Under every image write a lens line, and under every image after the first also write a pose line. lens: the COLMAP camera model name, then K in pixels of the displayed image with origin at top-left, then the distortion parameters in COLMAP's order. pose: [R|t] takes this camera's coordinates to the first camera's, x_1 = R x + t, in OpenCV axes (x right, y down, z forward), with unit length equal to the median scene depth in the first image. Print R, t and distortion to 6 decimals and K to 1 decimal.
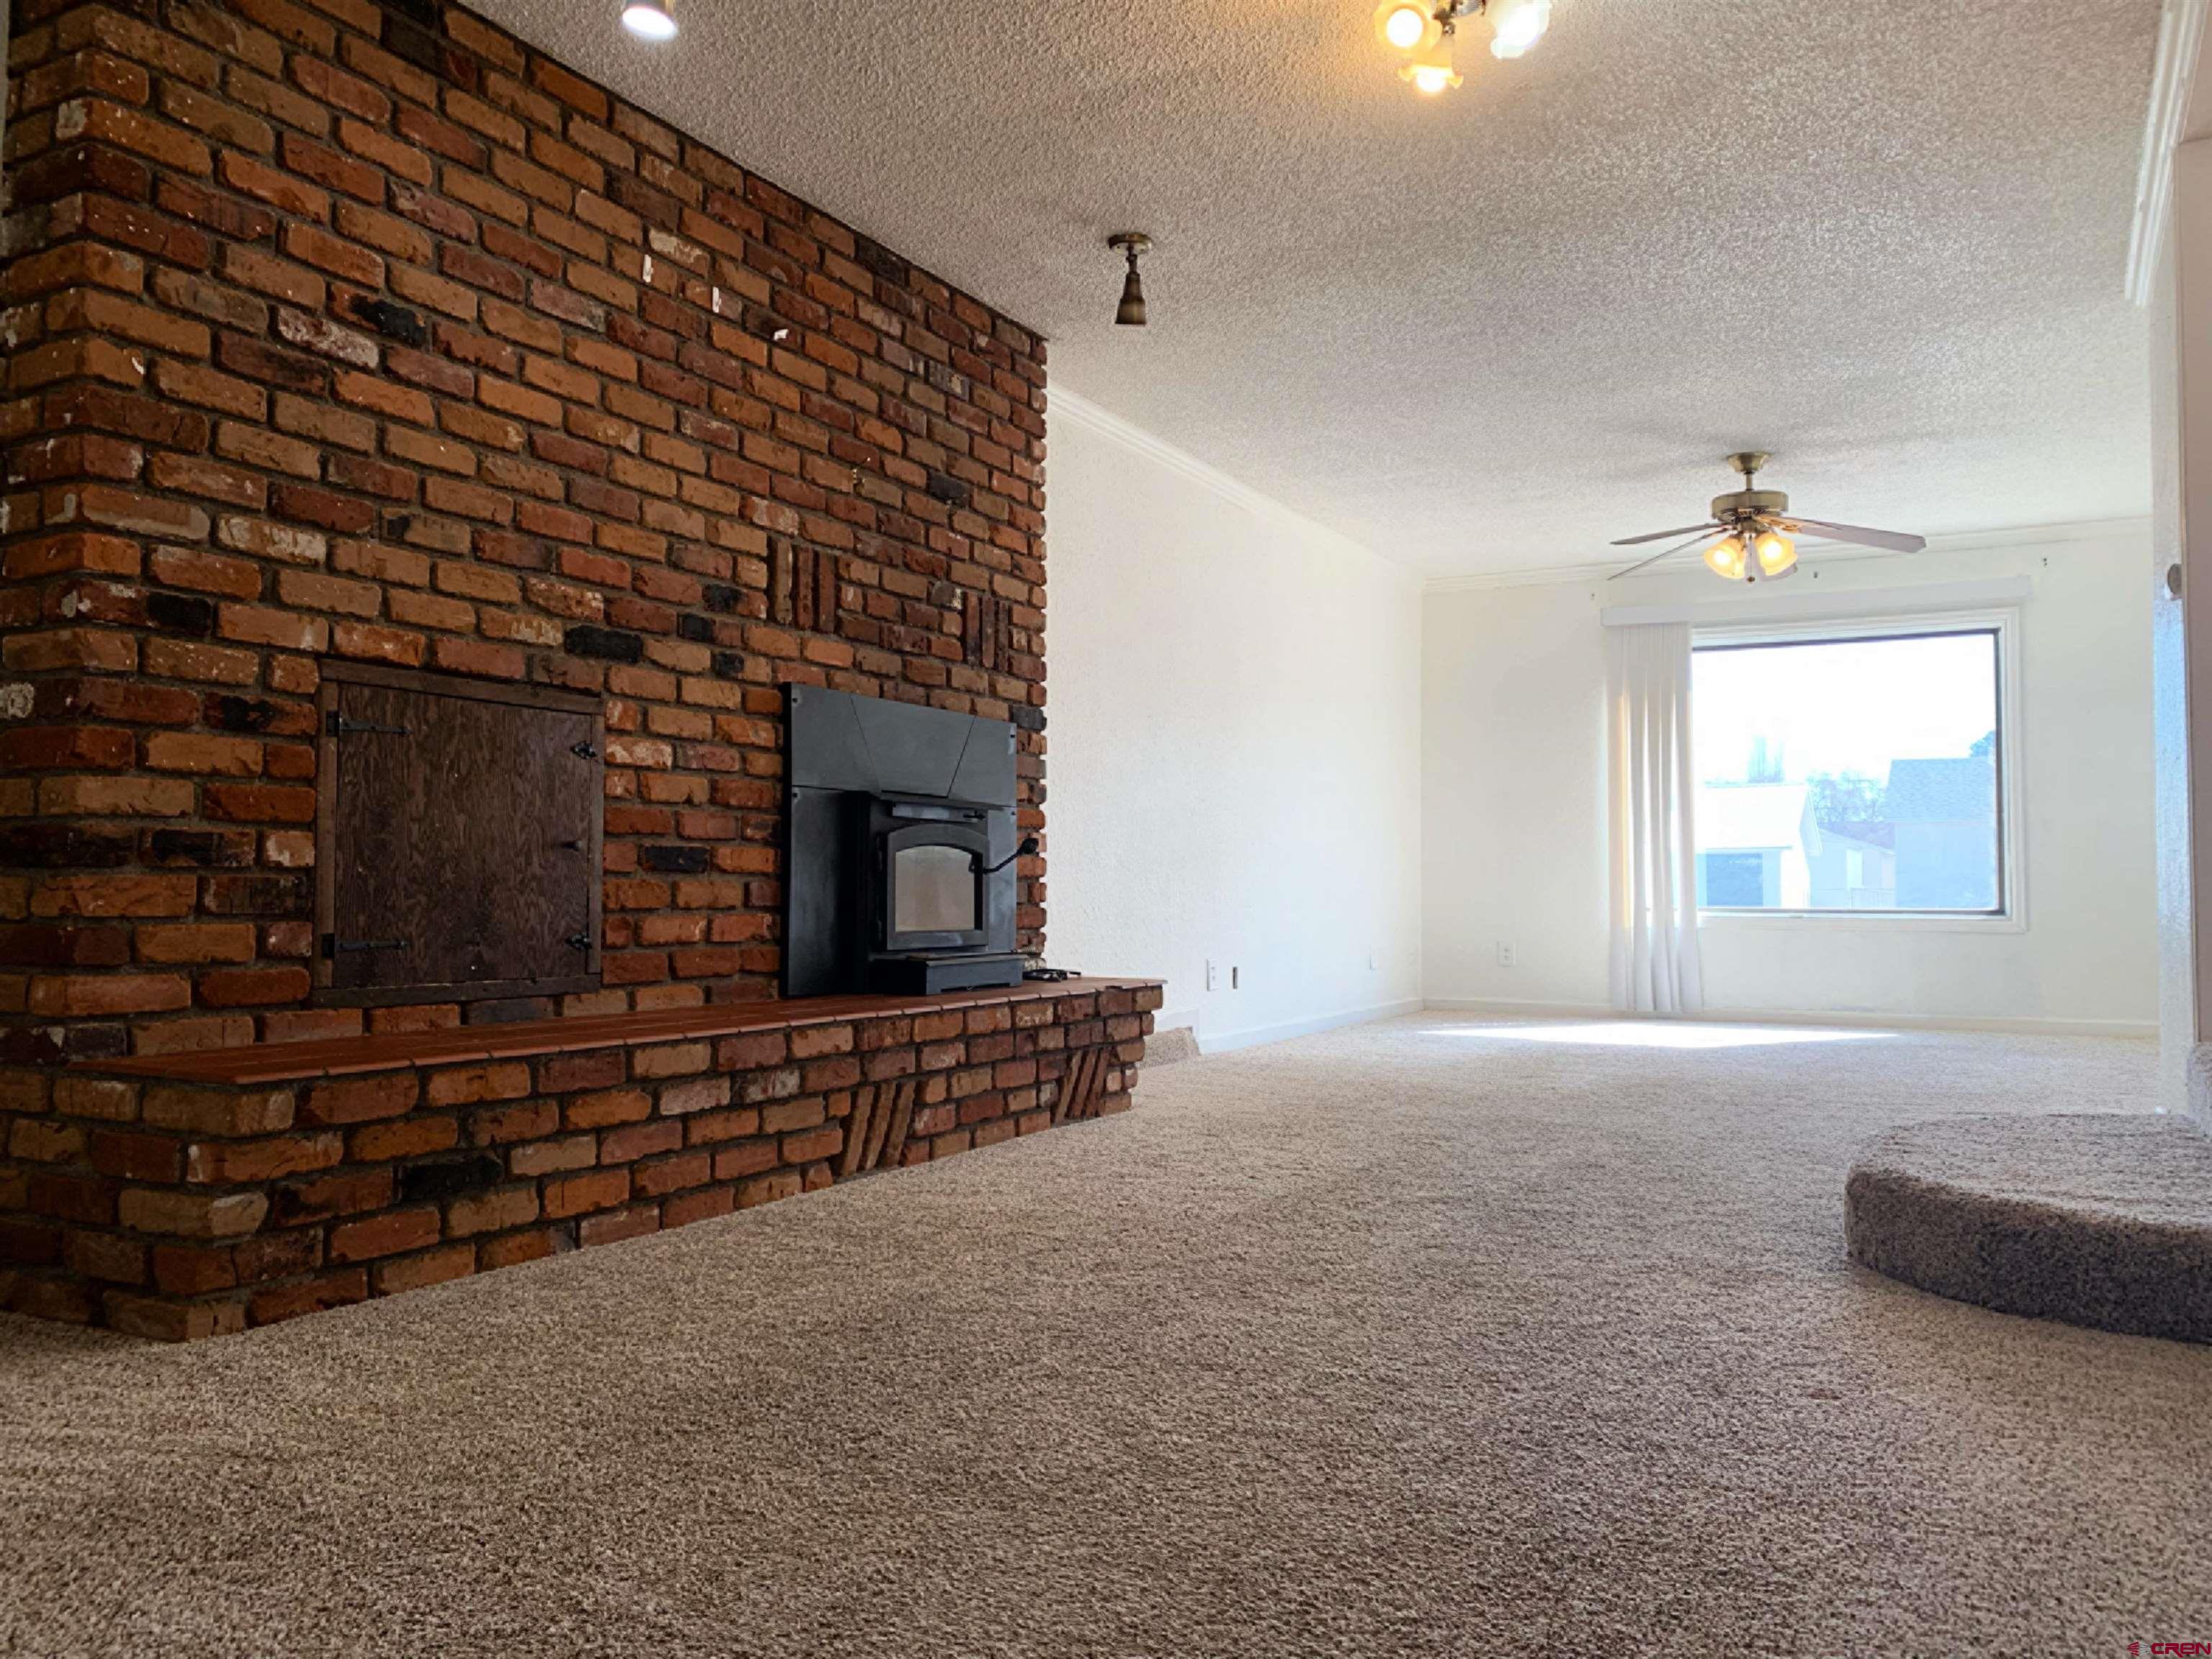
lens RADIAL K [[1690.6, 0, 1111.3], [0, 1690.6, 825.8], [0, 0, 1]] dist [0.084471, -0.171913]
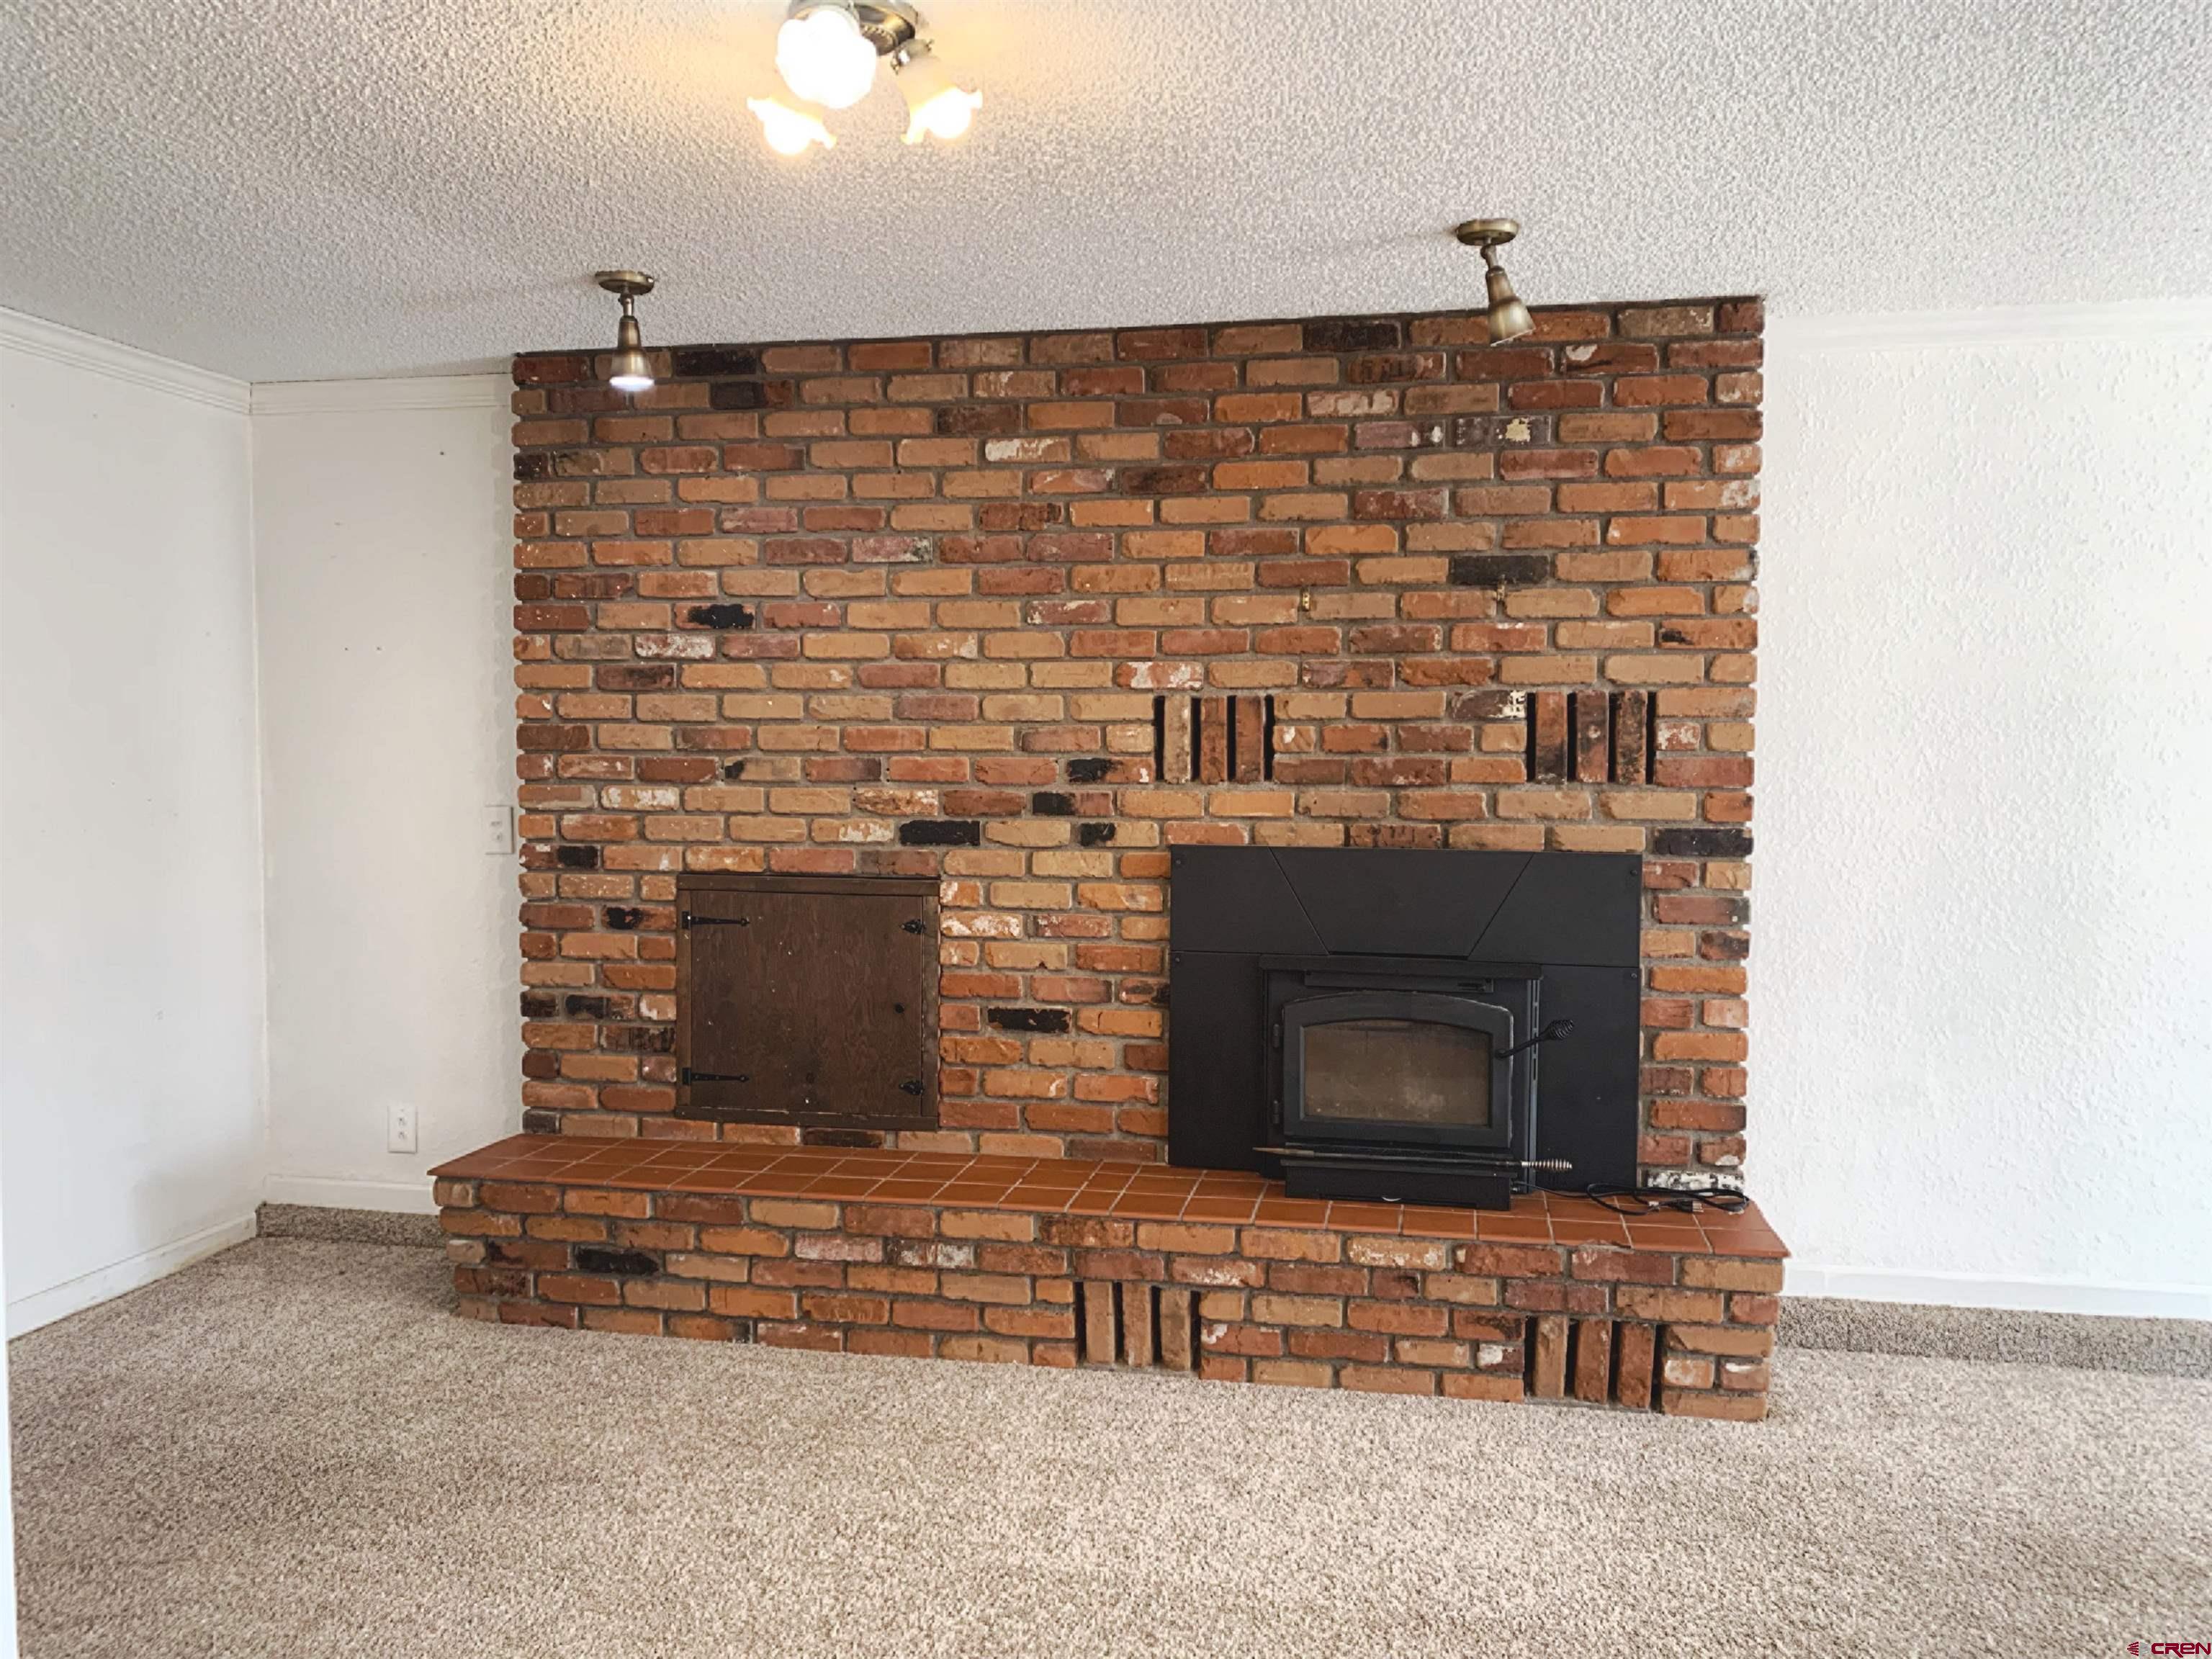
lens RADIAL K [[1689.8, 0, 1108.0], [0, 1689.8, 837.5], [0, 0, 1]] dist [0.139702, -0.234940]
pose [[0.290503, 0.049065, -0.955615, 0.847626], [0.032639, 0.997595, 0.061143, -0.173524], [0.956317, -0.048952, 0.288203, 0.794831]]
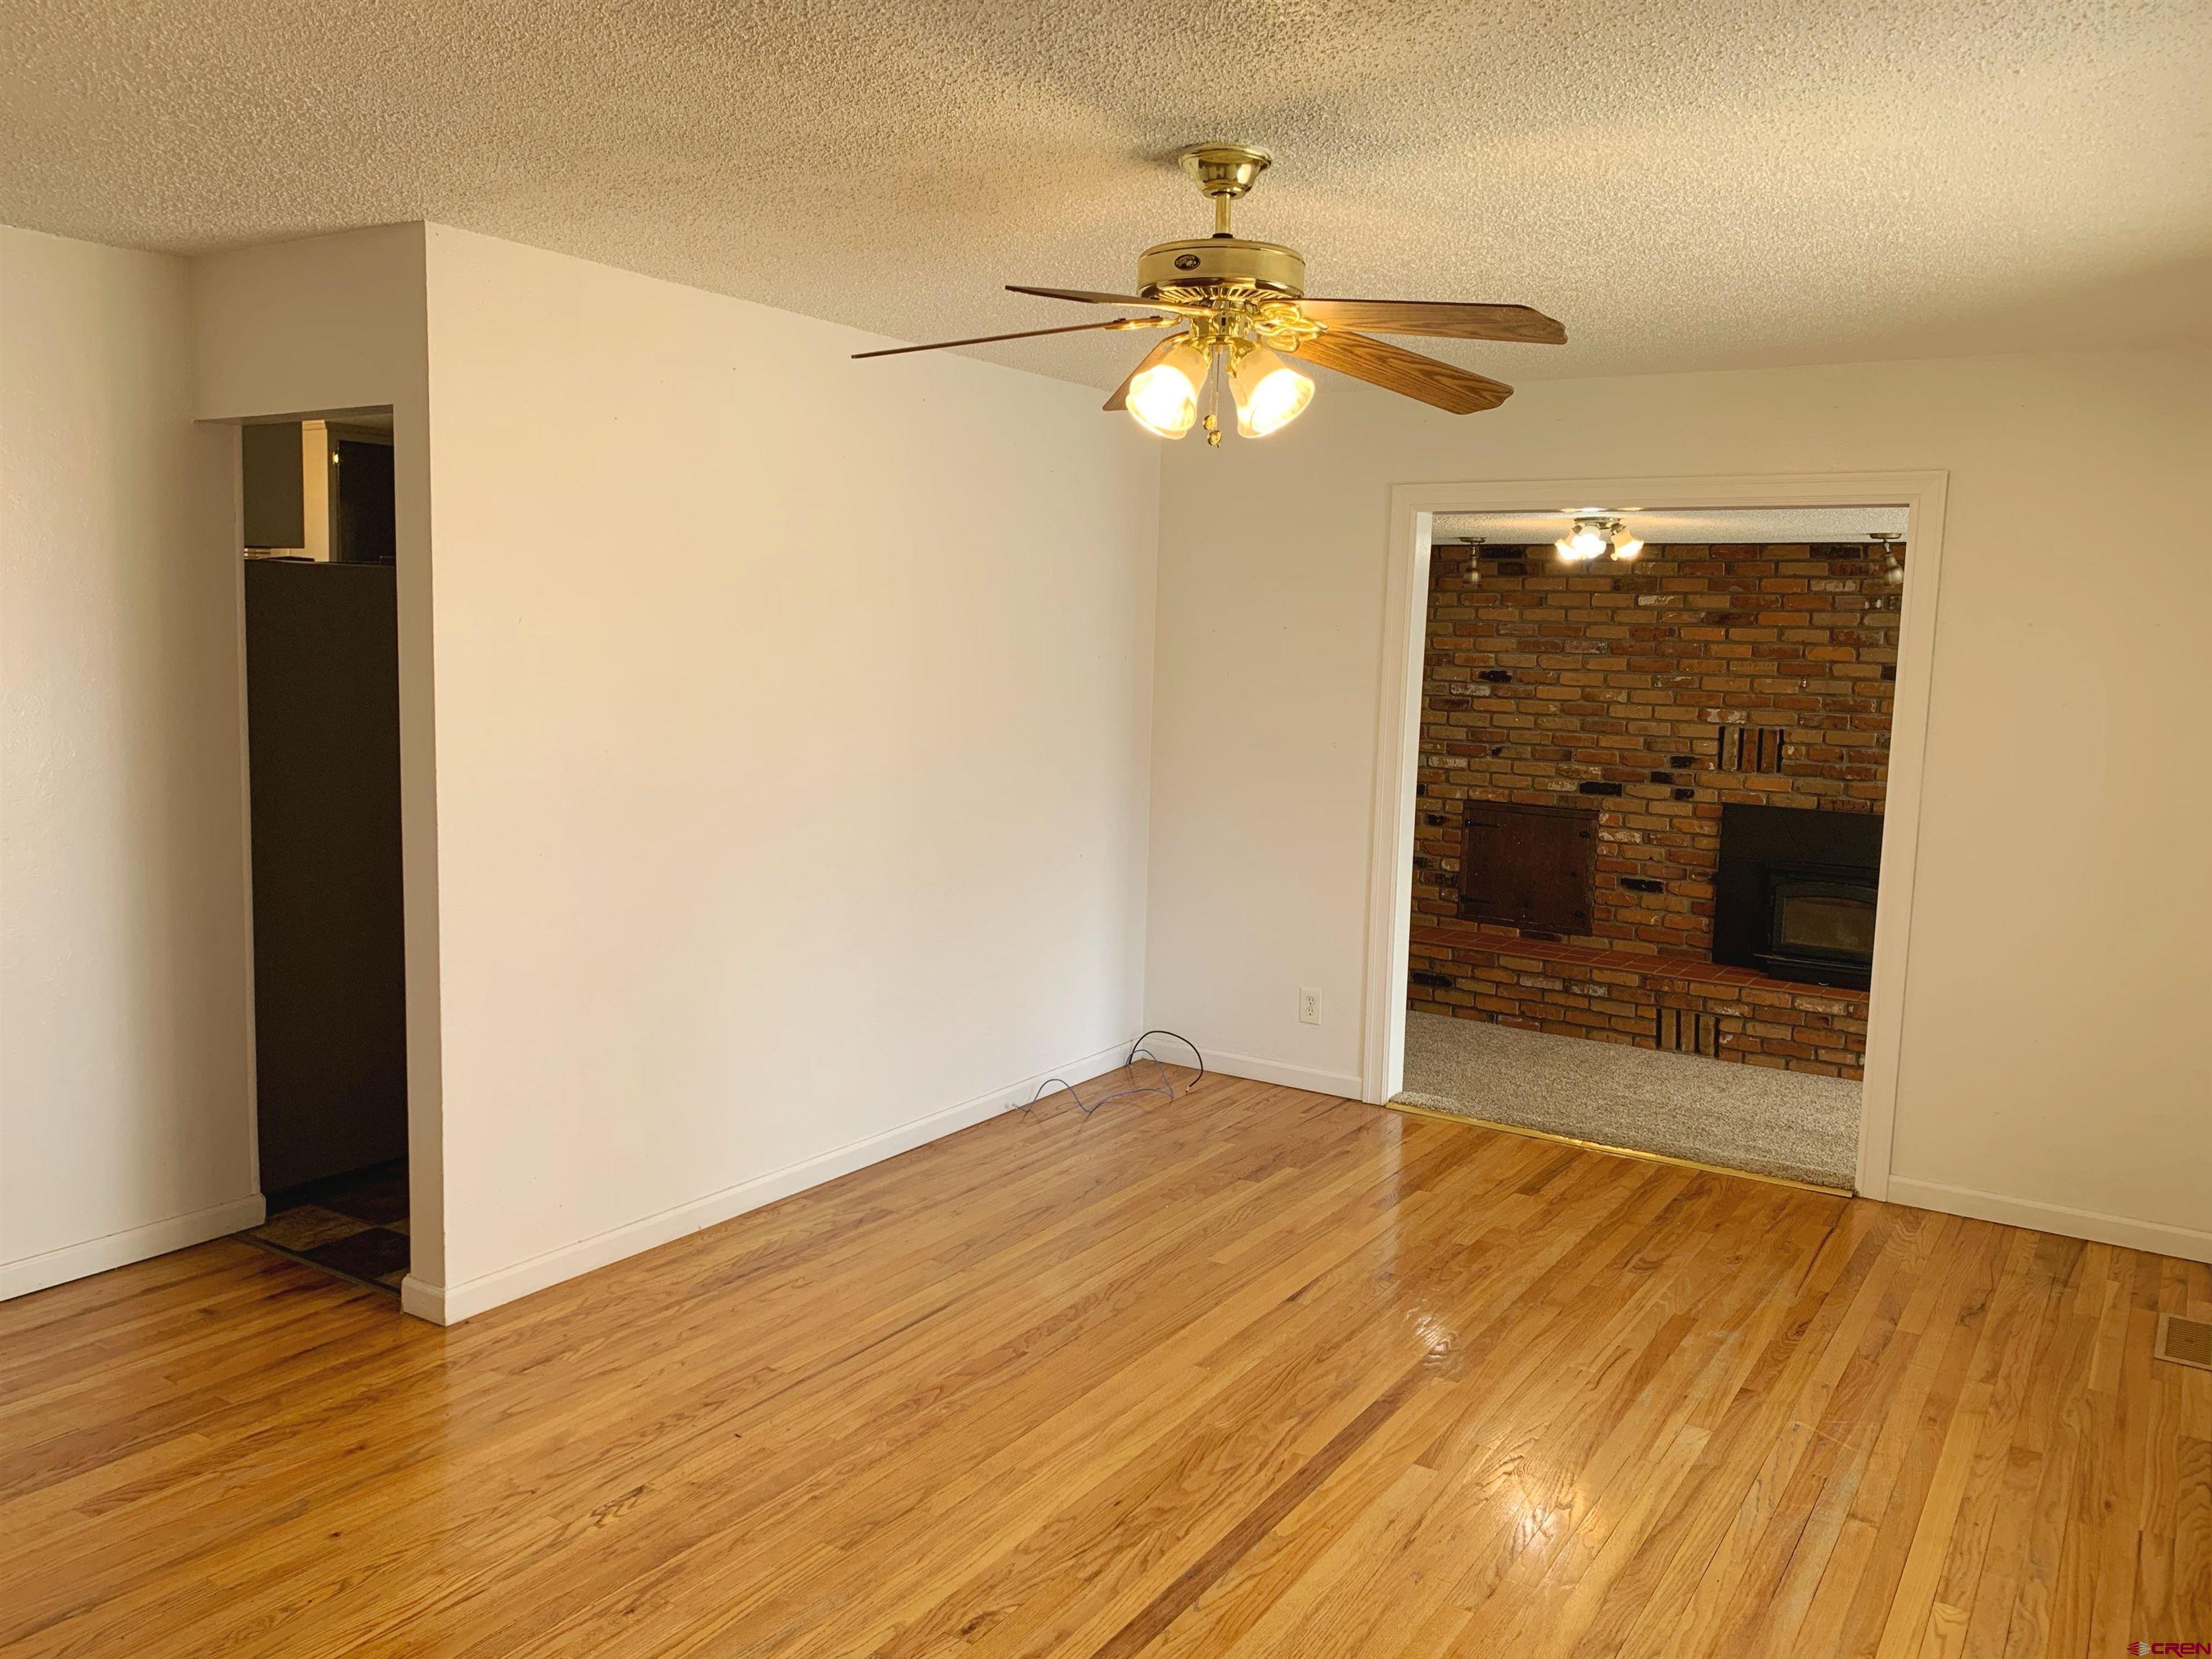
lens RADIAL K [[1692.4, 0, 1064.1], [0, 1692.4, 818.6], [0, 0, 1]] dist [0.097390, -0.302884]
pose [[-0.090348, 0.108903, -0.989938, 2.097927], [0.009952, 0.994052, 0.108447, -0.330549], [0.995861, -0.000054, -0.090895, 0.496385]]
